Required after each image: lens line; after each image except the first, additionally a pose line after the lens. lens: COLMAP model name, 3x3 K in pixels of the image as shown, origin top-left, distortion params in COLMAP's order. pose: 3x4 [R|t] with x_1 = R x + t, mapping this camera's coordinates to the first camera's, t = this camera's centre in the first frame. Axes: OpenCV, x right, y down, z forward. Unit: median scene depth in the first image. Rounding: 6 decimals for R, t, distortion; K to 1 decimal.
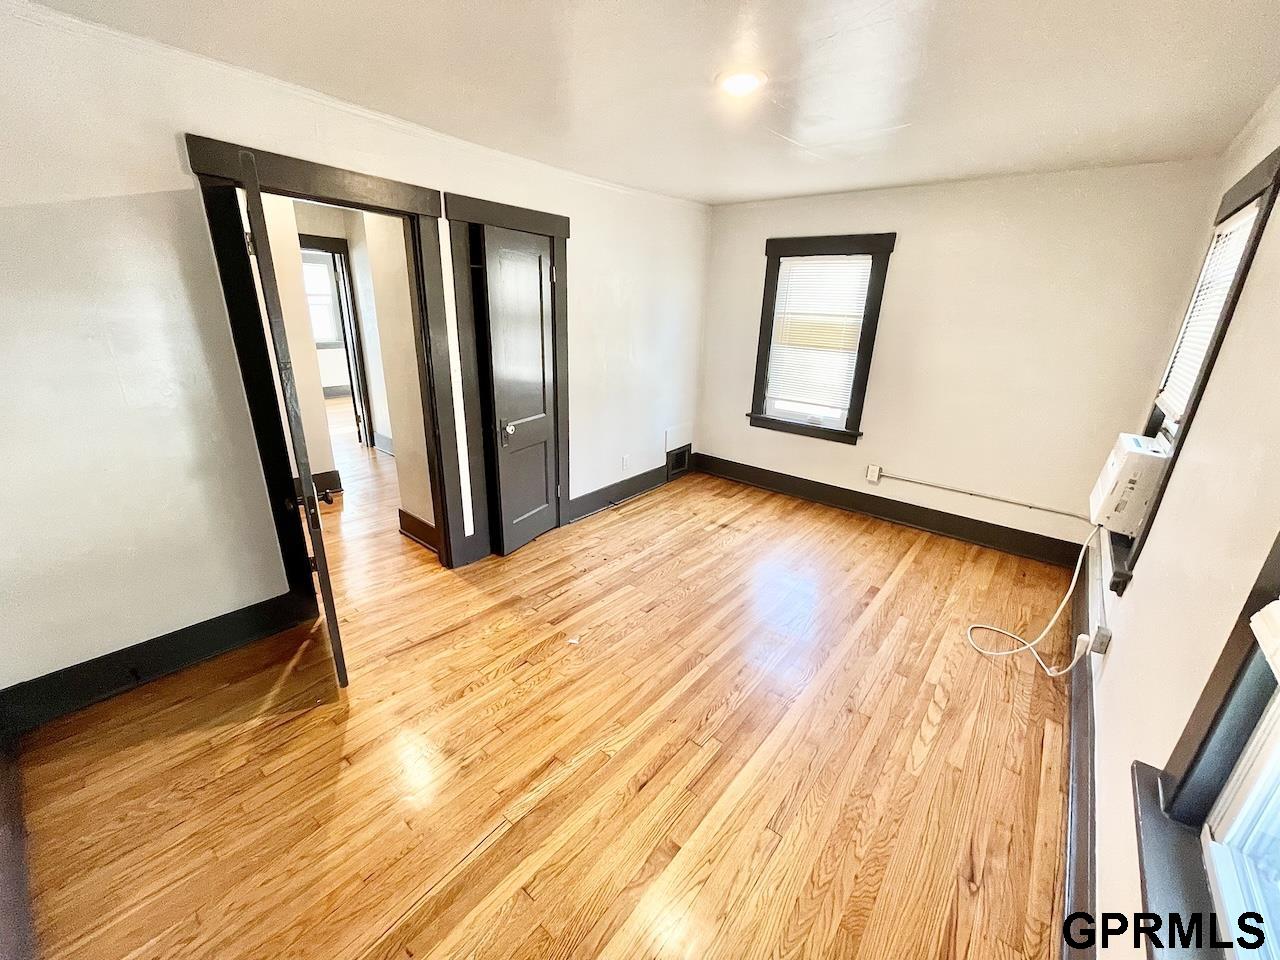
lens RADIAL K [[521.1, 0, 644.7], [0, 521.1, 482.8], [0, 0, 1]] dist [0.014926, 0.000106]
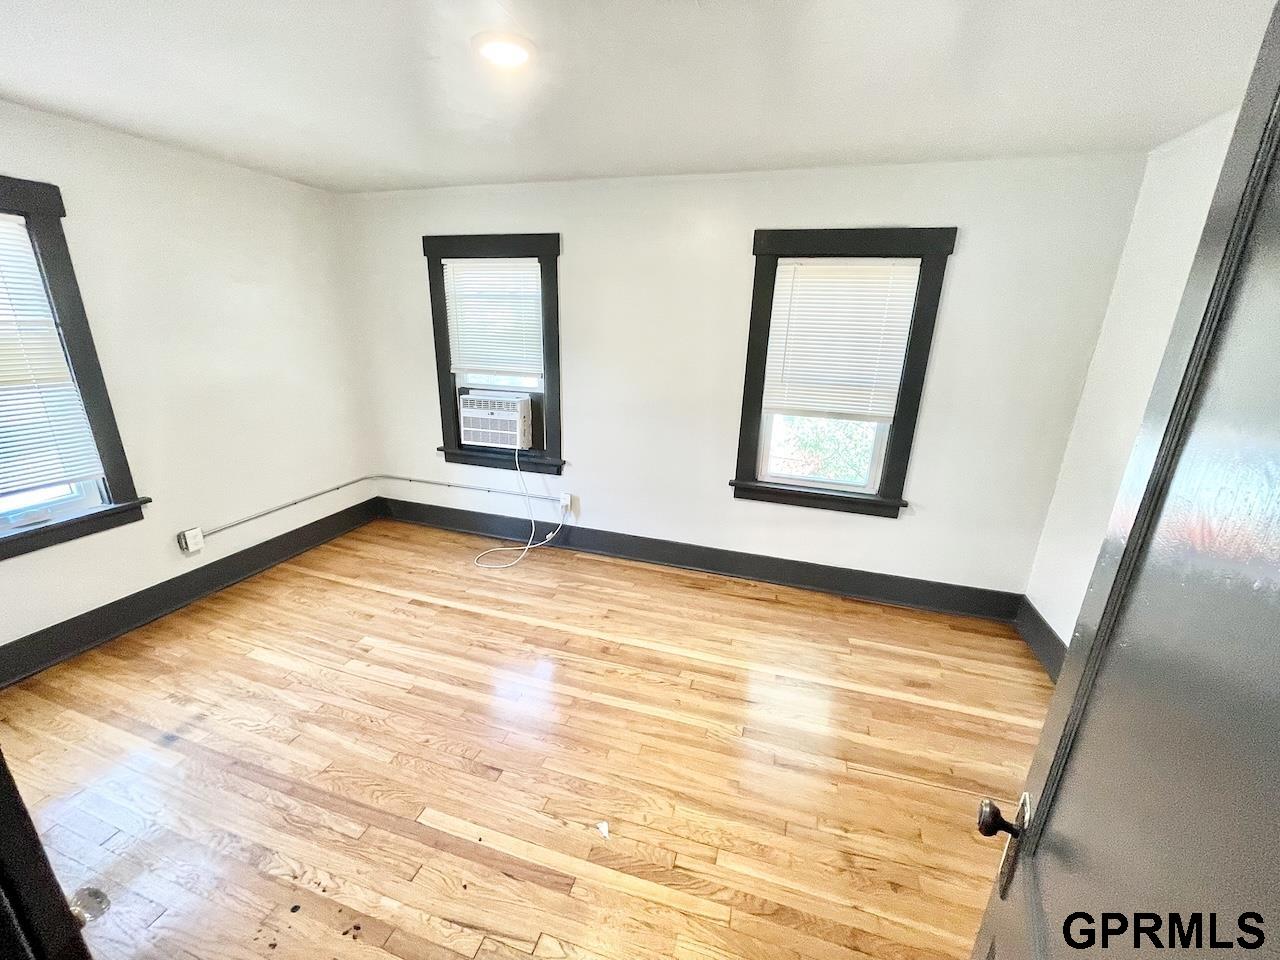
lens RADIAL K [[521.1, 0, 640.6], [0, 521.1, 488.6], [0, 0, 1]] dist [0.014926, 0.000106]
pose [[-0.370840, -0.332050, 0.867306, -0.458399], [0.264962, 0.857251, 0.441493, -0.277273], [-0.890097, 0.393526, -0.229923, 0.724226]]
